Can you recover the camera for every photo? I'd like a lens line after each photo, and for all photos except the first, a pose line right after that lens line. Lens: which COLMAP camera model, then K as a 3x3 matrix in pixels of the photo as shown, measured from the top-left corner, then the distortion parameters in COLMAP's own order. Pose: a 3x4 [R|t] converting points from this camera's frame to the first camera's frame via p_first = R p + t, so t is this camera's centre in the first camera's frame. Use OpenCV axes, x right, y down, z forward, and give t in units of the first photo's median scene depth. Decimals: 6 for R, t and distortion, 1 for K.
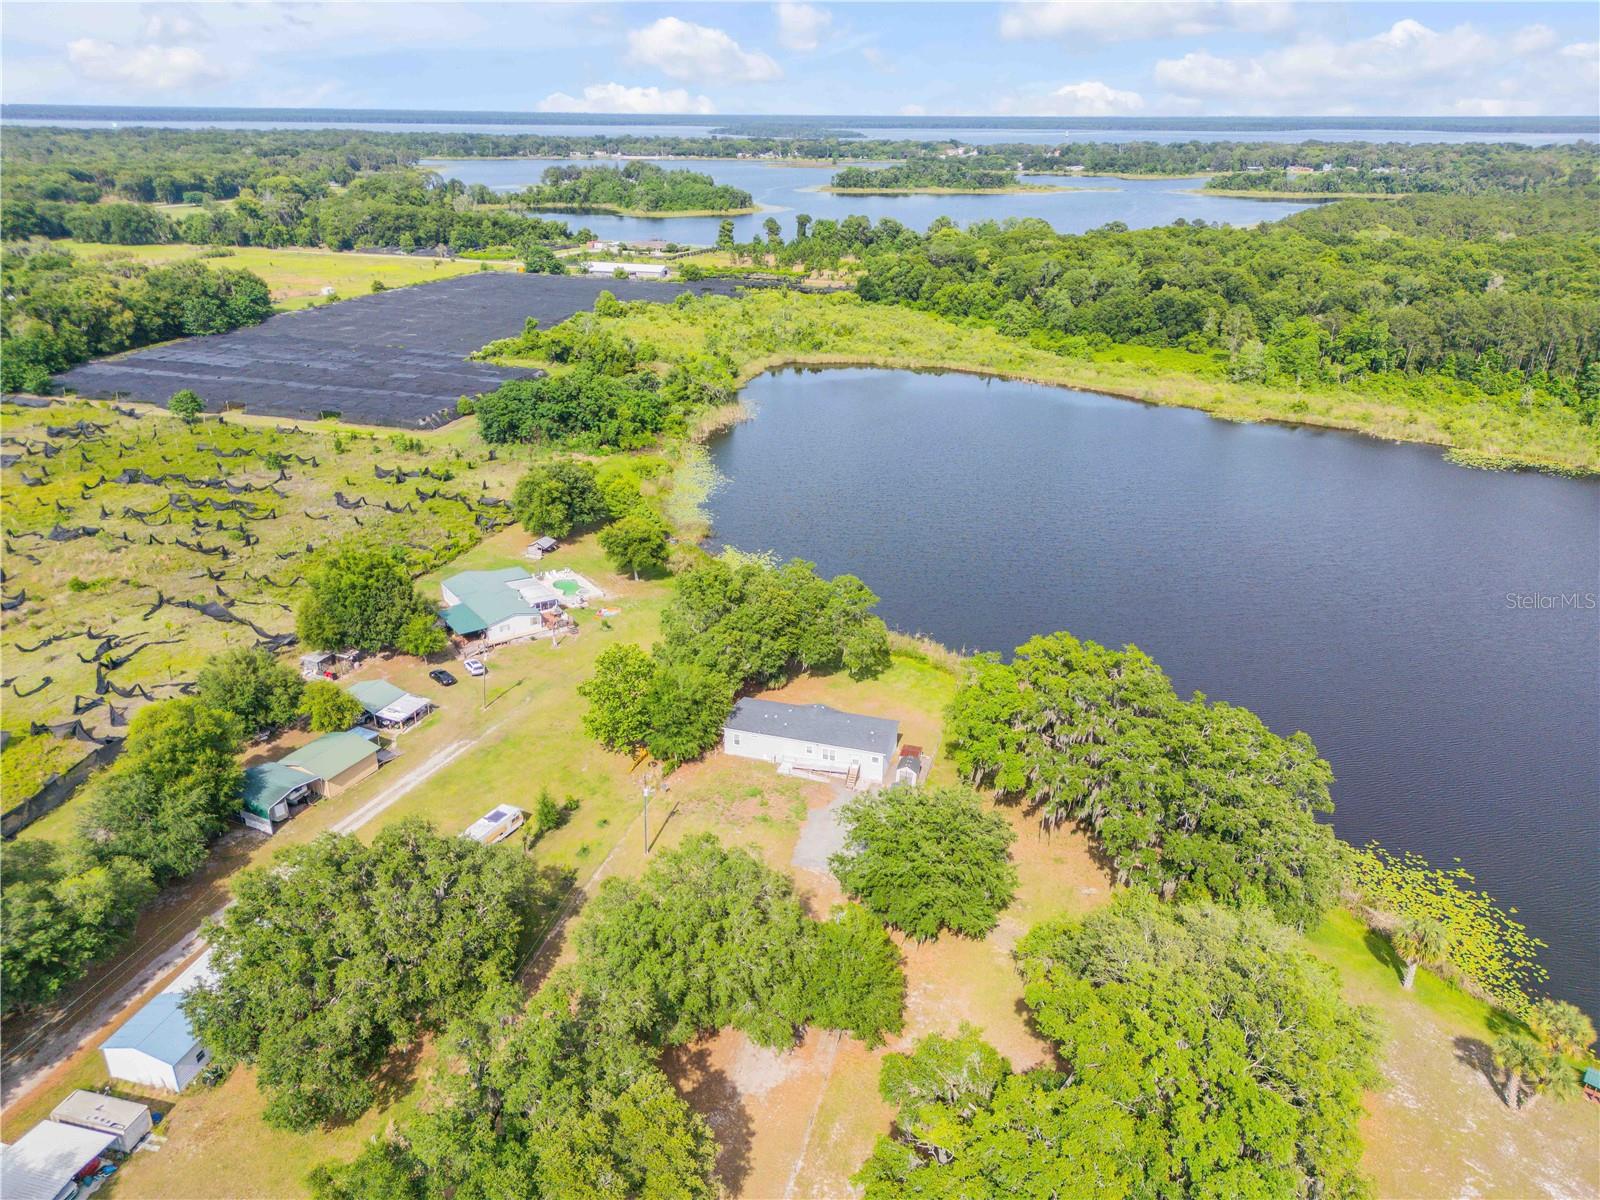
lens RADIAL K [[1130.8, 0, 800.0], [0, 1130.8, 600.0], [0, 0, 1]] dist [0.074788, -0.067829]
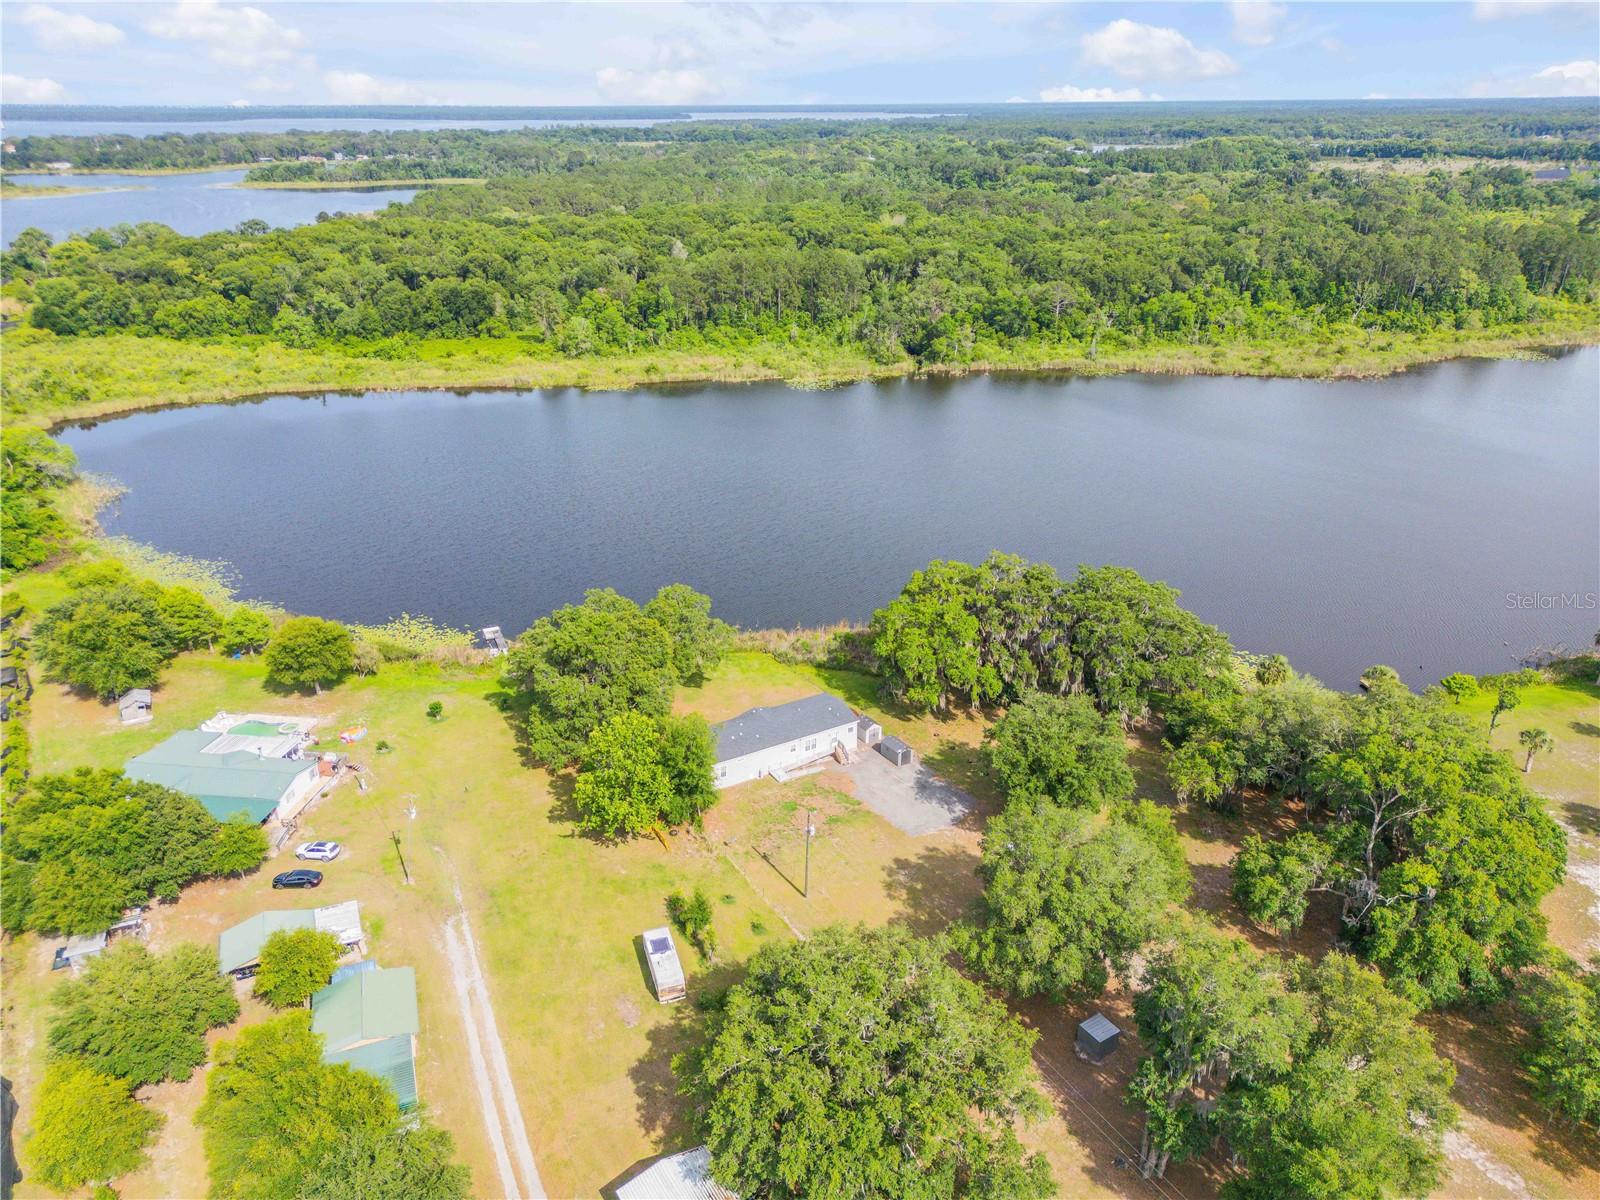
lens RADIAL K [[1130.8, 0, 800.0], [0, 1130.8, 600.0], [0, 0, 1]] dist [0.074788, -0.067829]
pose [[0.685286, -0.302169, 0.662629, -0.180350], [0.296942, 0.946728, 0.124627, -0.033693], [-0.664988, 0.111357, 0.738506, 0.074225]]
